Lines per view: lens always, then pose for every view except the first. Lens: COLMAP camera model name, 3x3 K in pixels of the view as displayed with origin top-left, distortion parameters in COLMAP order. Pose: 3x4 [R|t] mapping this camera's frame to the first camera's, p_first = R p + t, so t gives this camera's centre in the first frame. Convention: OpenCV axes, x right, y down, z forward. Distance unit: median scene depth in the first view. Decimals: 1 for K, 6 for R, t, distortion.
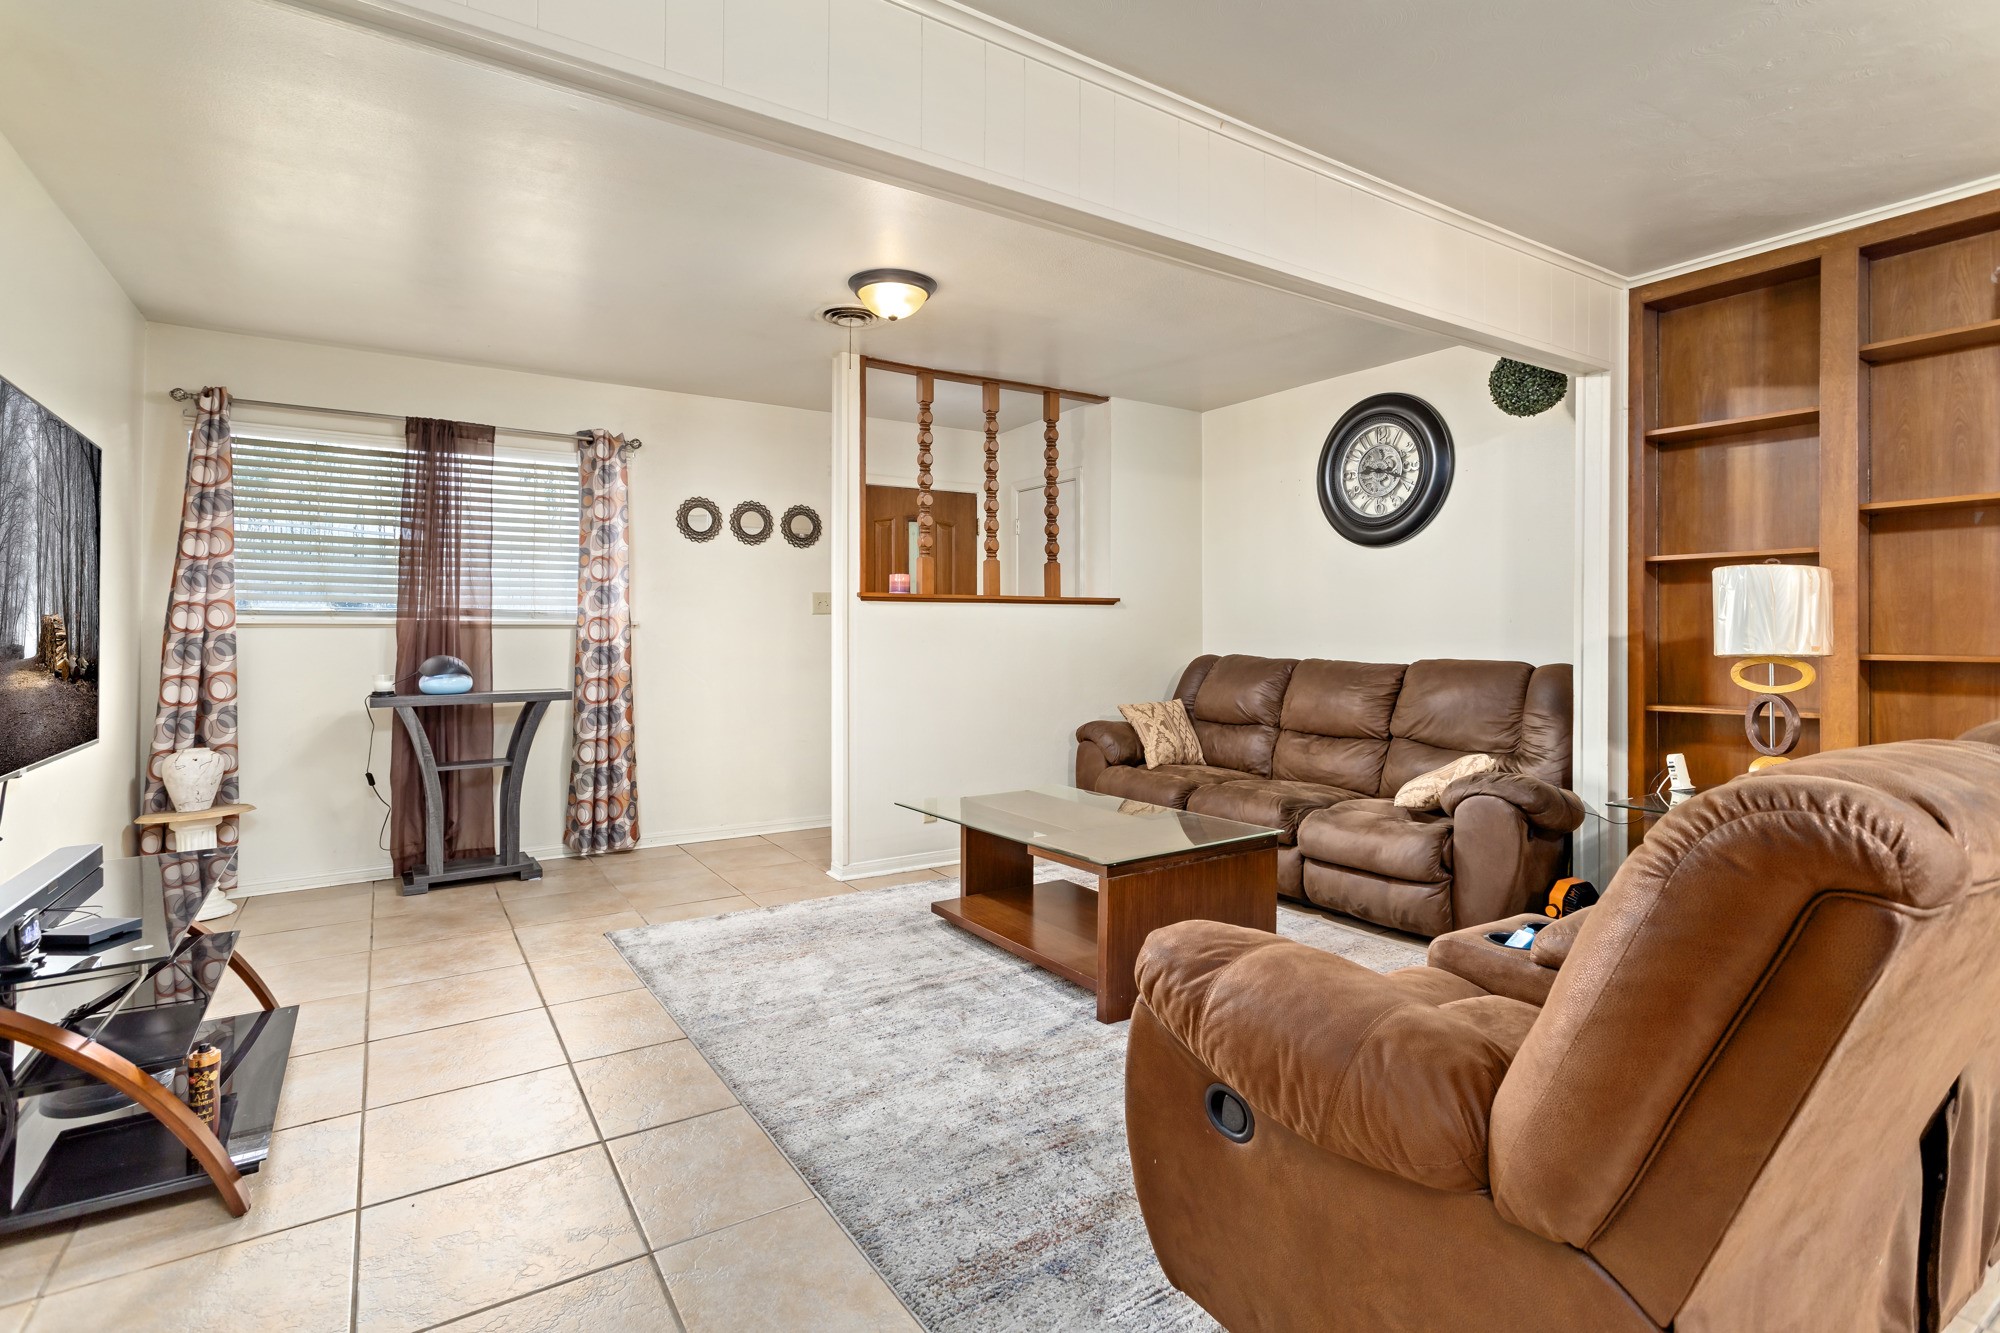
lens RADIAL K [[946.3, 0, 995.7], [0, 946.3, 654.2], [0, 0, 1]] dist [0.005919, 0.002801]
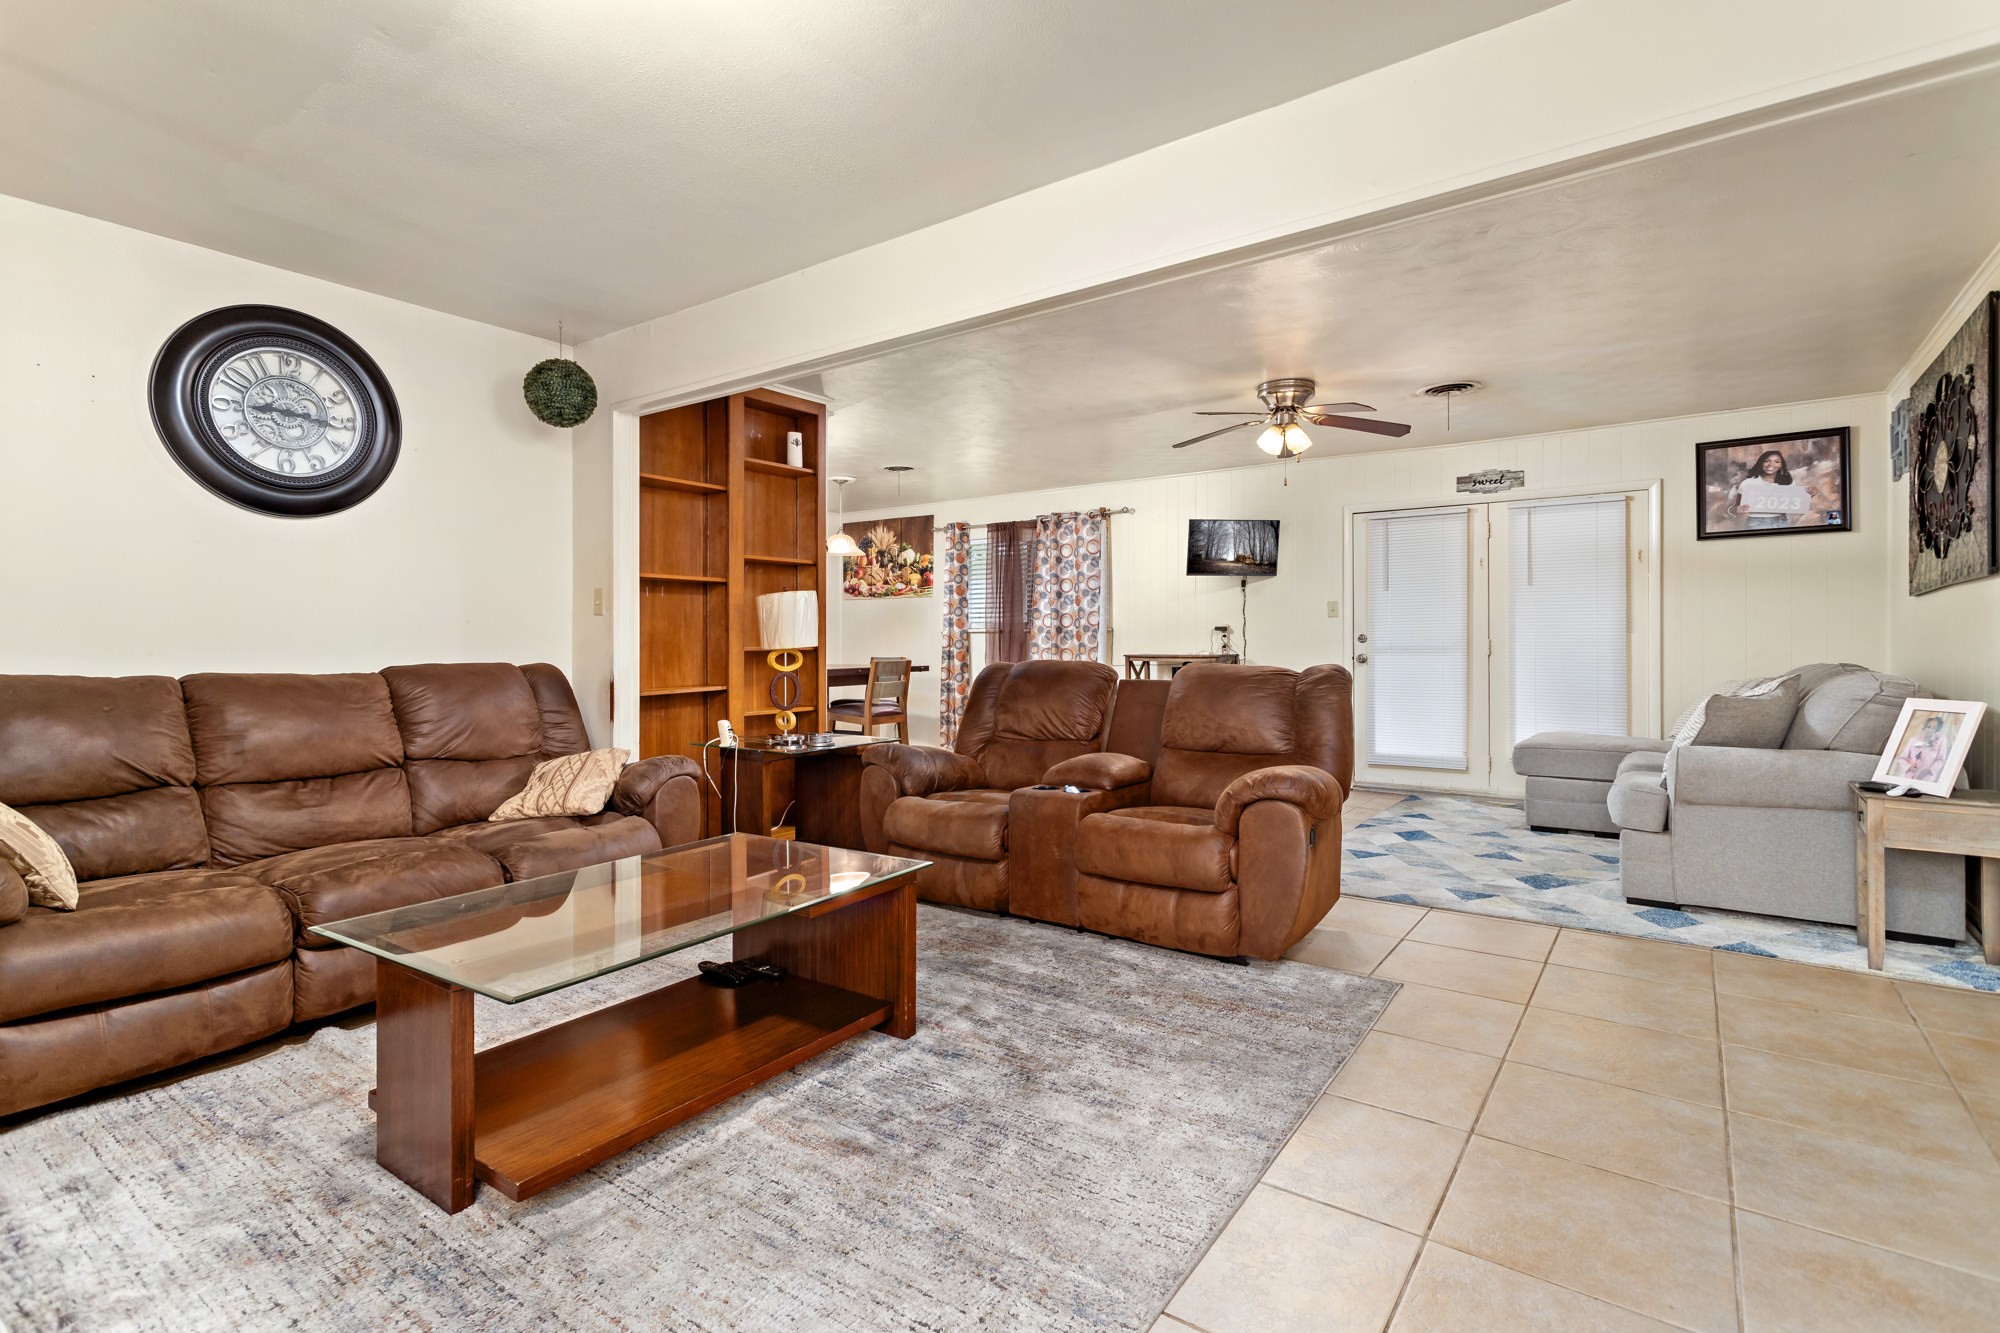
lens RADIAL K [[946.3, 0, 992.8], [0, 946.3, 653.1], [0, 0, 1]] dist [0.005919, 0.002801]
pose [[-0.360306, -0.007514, 0.932804, -0.579906], [0.026400, 0.999485, 0.018249, -0.007448], [-0.932460, 0.031201, -0.359922, 0.909182]]
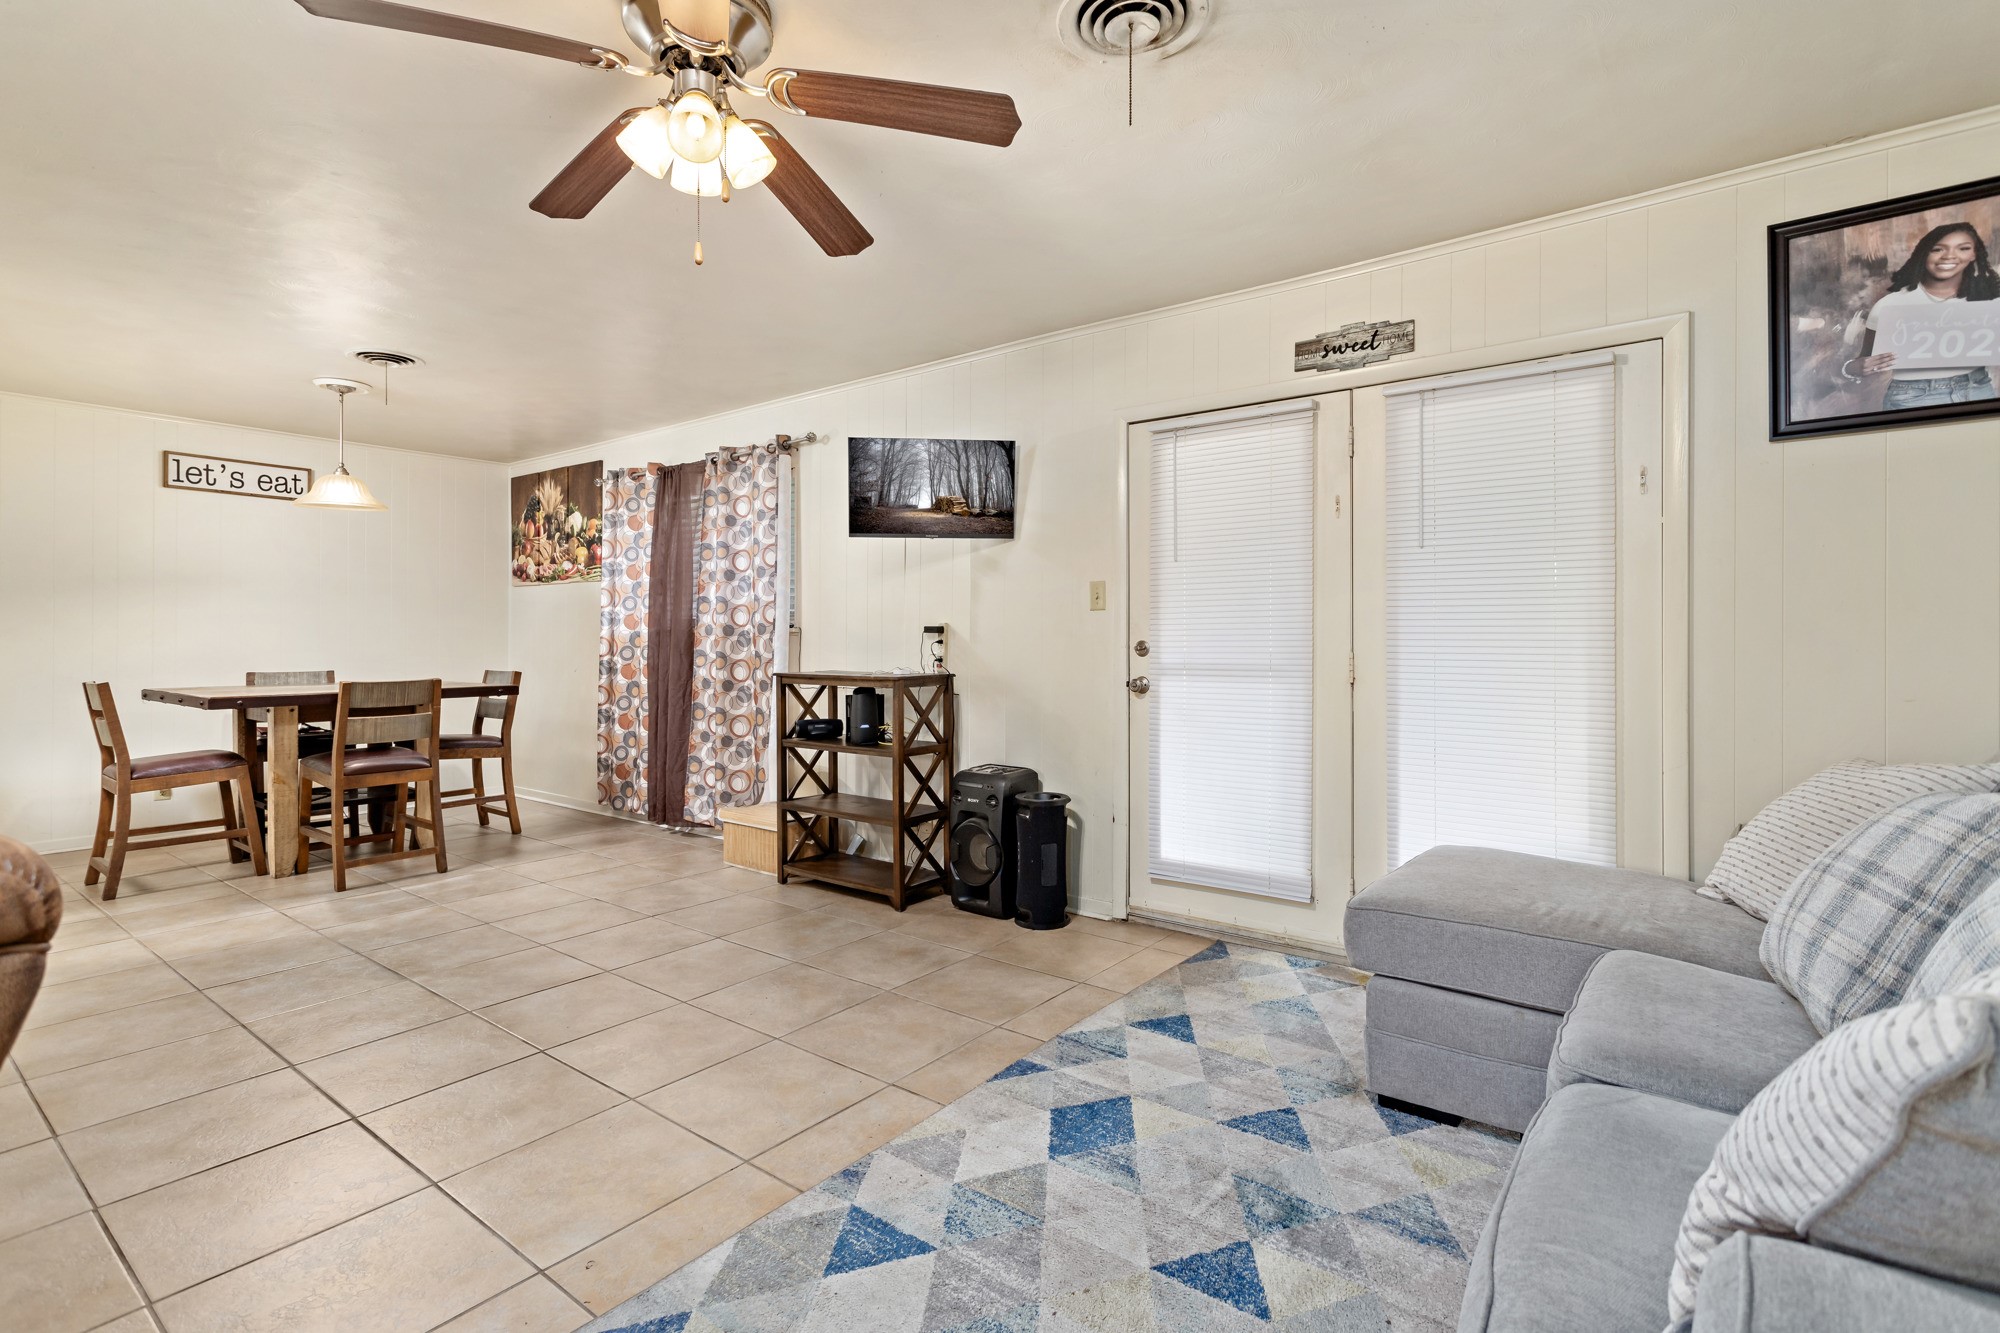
lens RADIAL K [[946.3, 0, 991.2], [0, 946.3, 642.0], [0, 0, 1]] dist [0.005919, 0.002801]
pose [[-0.332751, 0.003766, 0.943007, -0.320244], [0.020522, 0.999784, 0.003249, -0.002329], [-0.942791, 0.020433, -0.332757, 0.514658]]
